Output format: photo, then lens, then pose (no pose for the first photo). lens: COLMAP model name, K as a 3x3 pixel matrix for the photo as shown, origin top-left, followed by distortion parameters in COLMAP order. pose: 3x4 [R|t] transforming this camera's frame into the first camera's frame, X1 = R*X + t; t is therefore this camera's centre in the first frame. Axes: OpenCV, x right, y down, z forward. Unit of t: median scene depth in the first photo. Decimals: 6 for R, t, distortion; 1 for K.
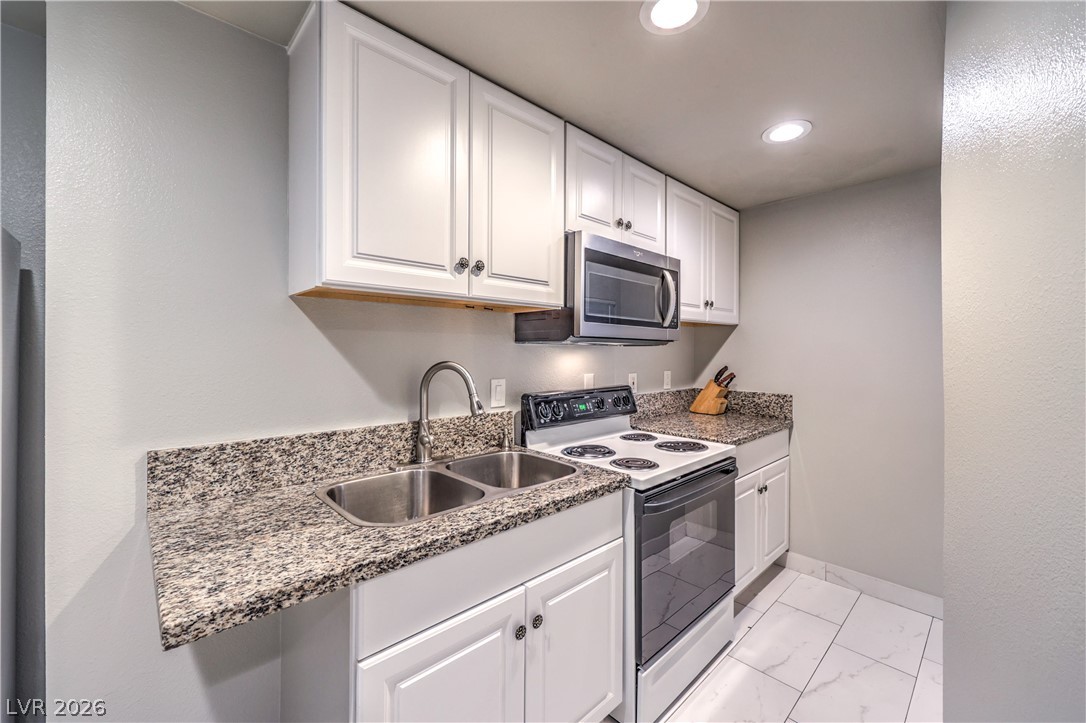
lens RADIAL K [[439.8, 0, 544.6], [0, 439.8, 351.6], [0, 0, 1]] dist [-0.001704, -0.000393]
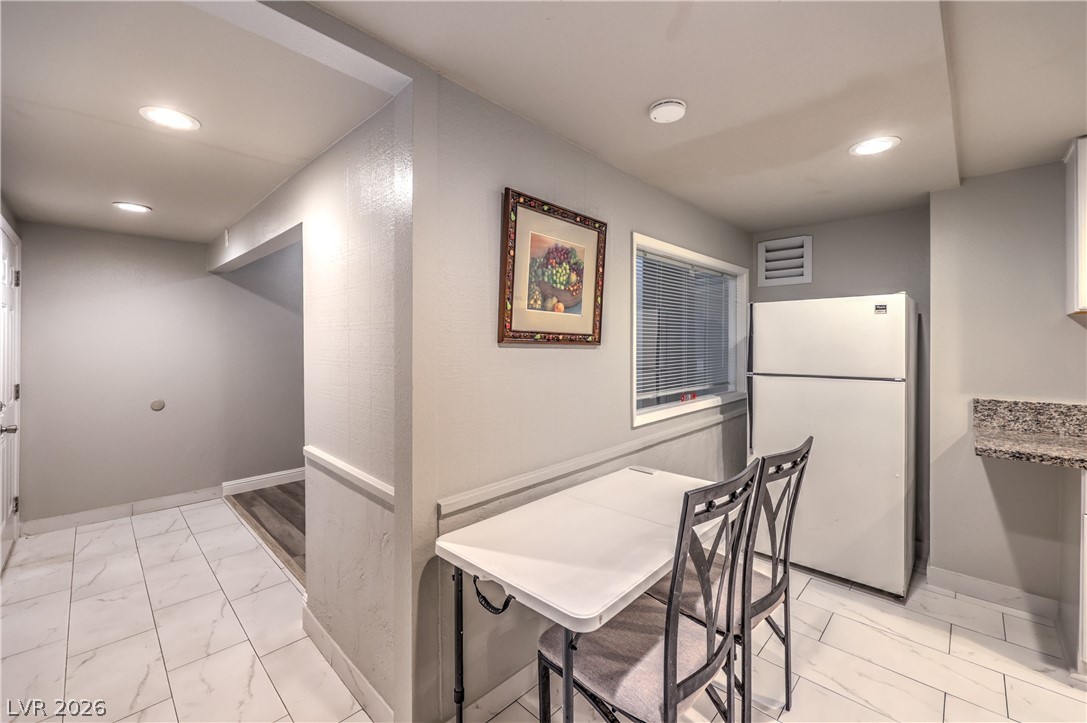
lens RADIAL K [[440.2, 0, 545.1], [0, 440.2, 351.5], [0, 0, 1]] dist [-0.001704, -0.000393]
pose [[0.046139, -0.000076, -0.998935, 0.997356], [-0.000007, 1.000000, -0.000076, 0.004879], [0.998935, 0.000011, 0.046139, -1.037269]]
